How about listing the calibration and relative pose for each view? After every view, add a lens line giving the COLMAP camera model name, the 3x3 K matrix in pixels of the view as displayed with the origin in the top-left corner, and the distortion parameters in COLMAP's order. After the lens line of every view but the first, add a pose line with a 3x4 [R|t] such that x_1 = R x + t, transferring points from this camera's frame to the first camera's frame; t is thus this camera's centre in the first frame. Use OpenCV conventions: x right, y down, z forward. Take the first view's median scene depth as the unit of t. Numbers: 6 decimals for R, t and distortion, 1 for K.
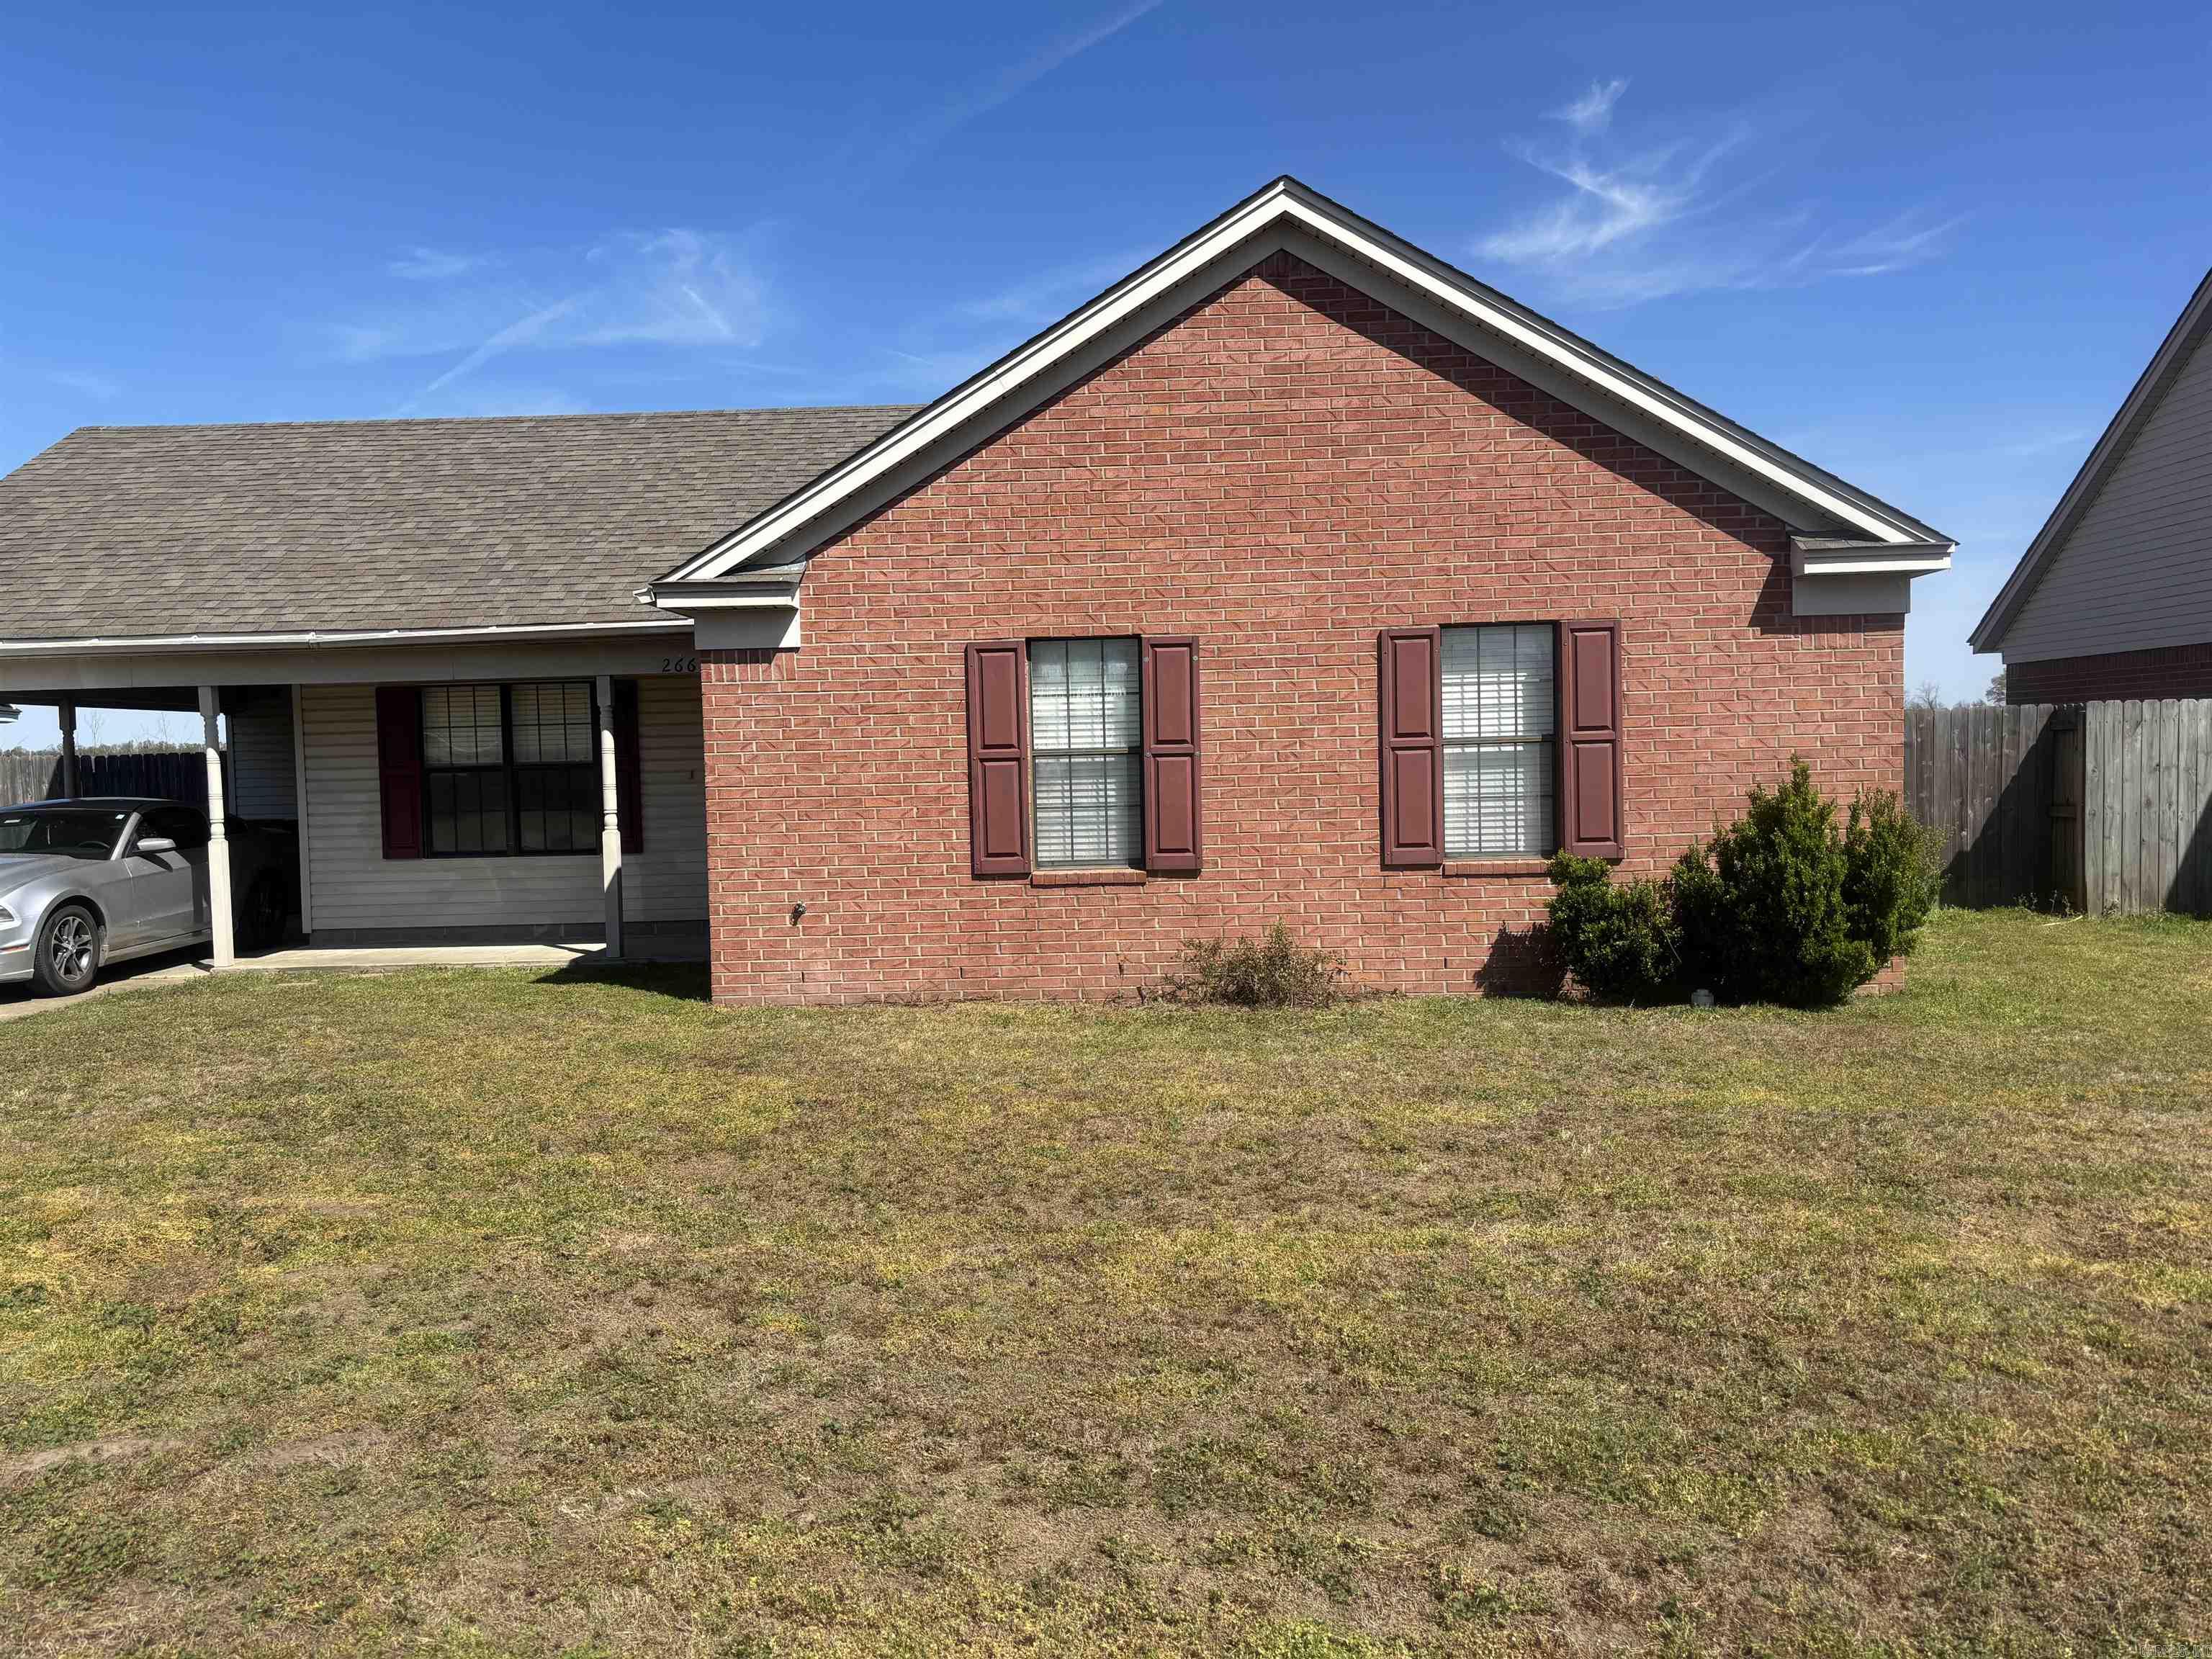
lens RADIAL K [[1655.2, 0, 1102.5], [0, 1655.2, 843.0], [0, 0, 1]] dist [0.048751, -0.047969]
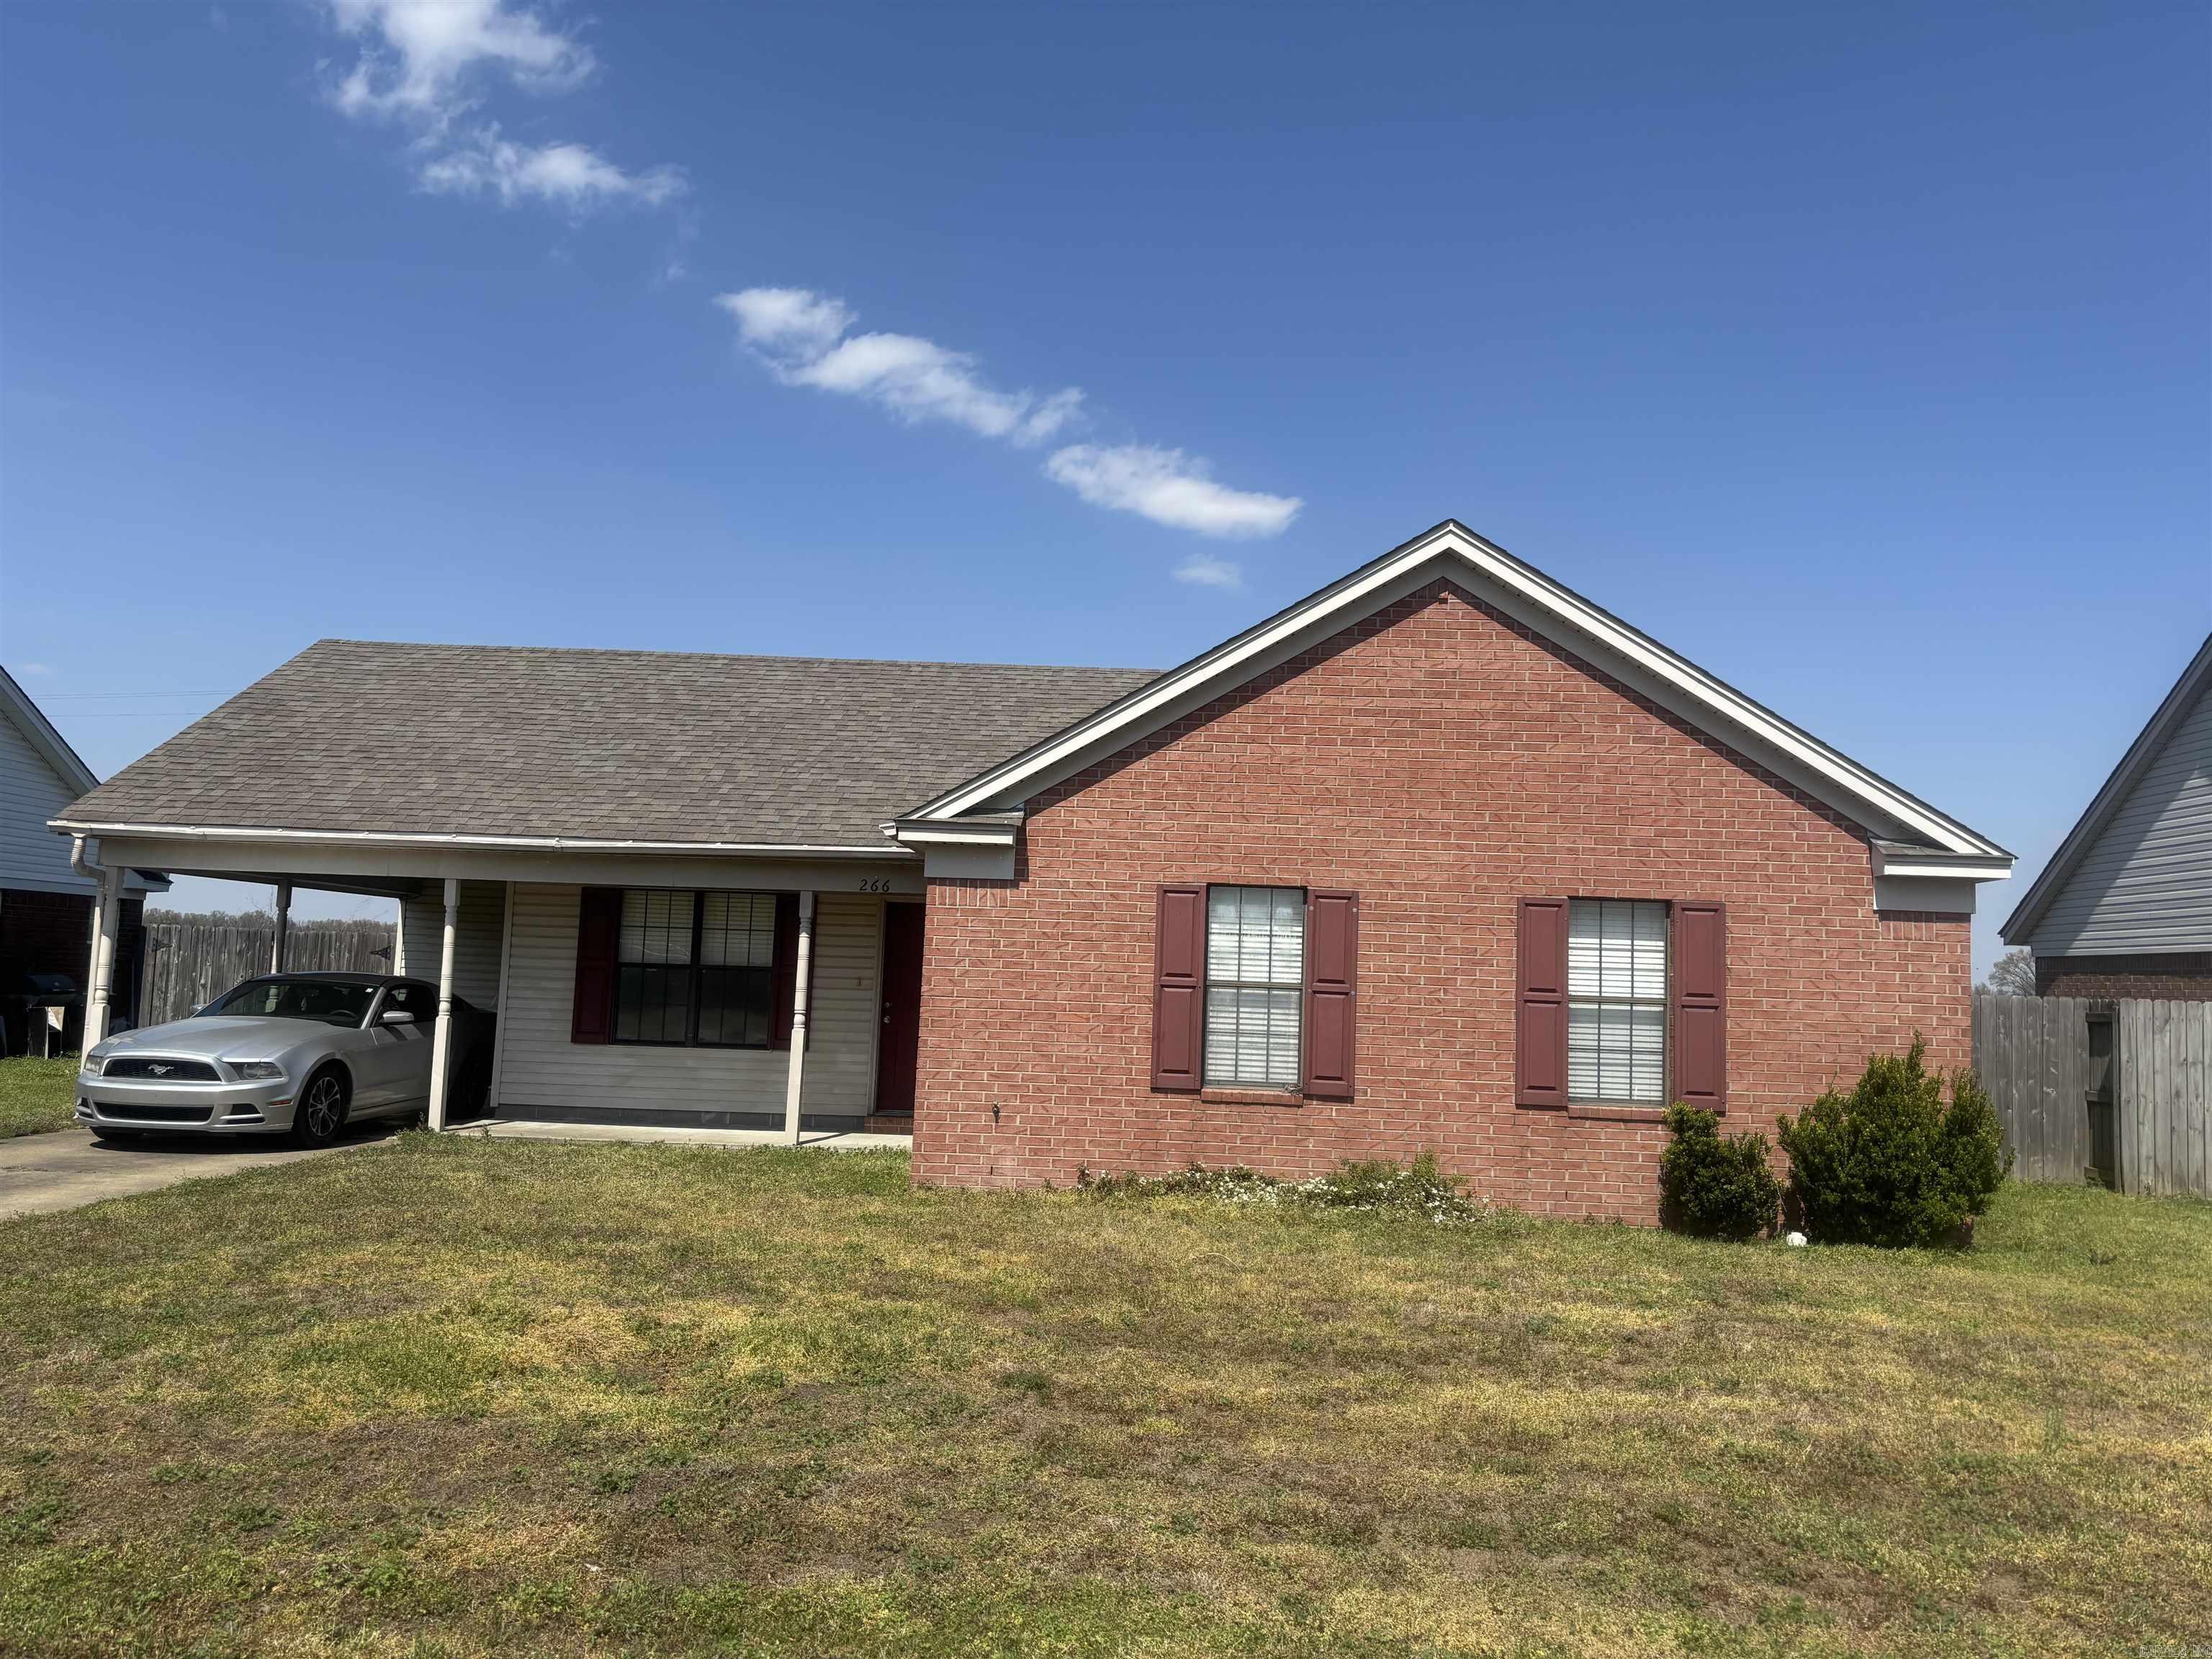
lens RADIAL K [[1655.2, 0, 1109.1], [0, 1655.2, 817.7], [0, 0, 1]] dist [0.048751, -0.047969]
pose [[0.998002, 0.063166, -0.001203, -0.116288], [-0.062624, 0.986569, -0.150865, 0.009384], [-0.008343, 0.150639, 0.988554, -0.149892]]
